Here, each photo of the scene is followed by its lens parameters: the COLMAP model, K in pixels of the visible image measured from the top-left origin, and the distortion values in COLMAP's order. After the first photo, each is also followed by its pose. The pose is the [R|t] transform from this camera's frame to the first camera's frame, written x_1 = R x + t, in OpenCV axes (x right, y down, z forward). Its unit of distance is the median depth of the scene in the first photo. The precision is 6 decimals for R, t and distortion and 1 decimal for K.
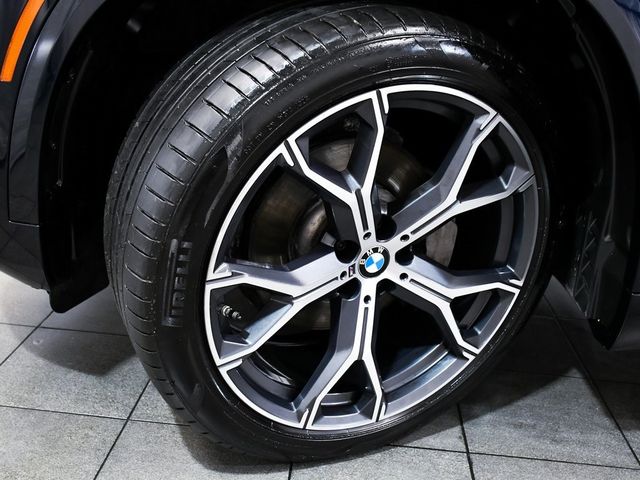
lens RADIAL K [[673.0, 0, 319.5], [0, 673.0, 236.3], [0, 0, 1]] dist [0.007122, 0.000000]
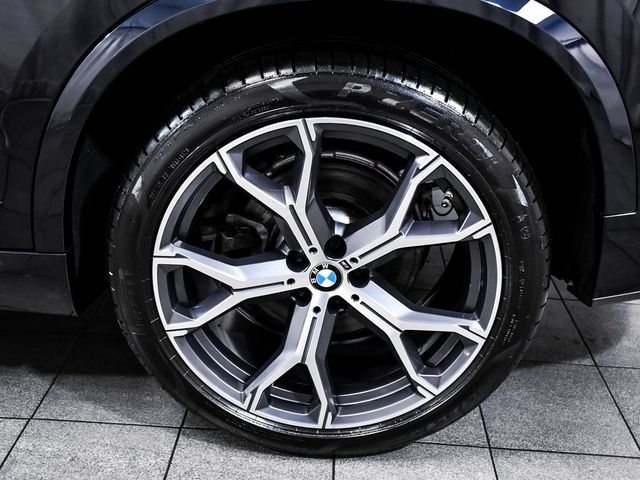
lens RADIAL K [[673.0, 0, 320.2], [0, 673.0, 239.9], [0, 0, 1]] dist [0.007122, 0.000000]
pose [[0.890164, 0.173286, -0.421402, 0.556931], [-0.195431, 0.980671, -0.009561, -0.009801], [0.411600, 0.090866, 0.906823, -0.002703]]
